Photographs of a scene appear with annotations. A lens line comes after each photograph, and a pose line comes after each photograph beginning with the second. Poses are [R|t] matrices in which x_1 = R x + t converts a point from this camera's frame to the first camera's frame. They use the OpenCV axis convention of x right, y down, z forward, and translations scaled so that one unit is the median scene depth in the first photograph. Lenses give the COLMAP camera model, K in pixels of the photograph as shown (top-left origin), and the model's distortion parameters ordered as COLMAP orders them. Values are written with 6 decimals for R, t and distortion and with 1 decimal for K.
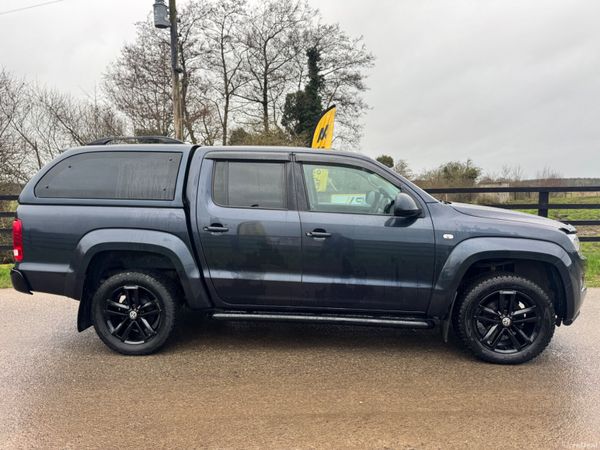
lens RADIAL K [[416.5, 0, 310.0], [0, 416.5, 225.0], [0, 0, 1]] dist [0.018938, -0.004014]
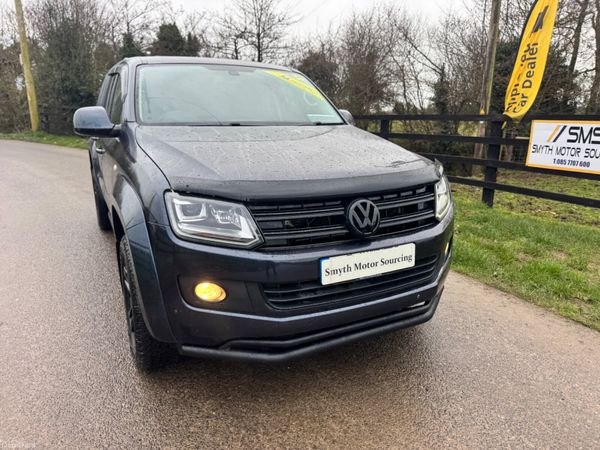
lens RADIAL K [[416.5, 0, 310.0], [0, 416.5, 225.0], [0, 0, 1]] dist [0.018938, -0.004014]
pose [[0.549582, 0.238362, -0.800714, 0.261022], [-0.095087, 0.970053, 0.223508, -0.016713], [0.830011, -0.046699, 0.555789, 0.203829]]
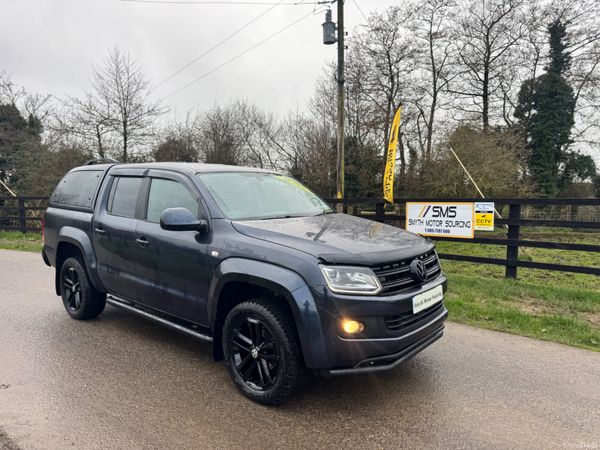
lens RADIAL K [[417.8, 0, 298.7], [0, 417.8, 220.5], [0, 0, 1]] dist [0.087532, -0.091763]
pose [[0.820583, 0.052747, -0.569088, 0.235189], [-0.059694, 0.998196, 0.006445, -0.015108], [0.568401, 0.028683, 0.822251, 0.065936]]
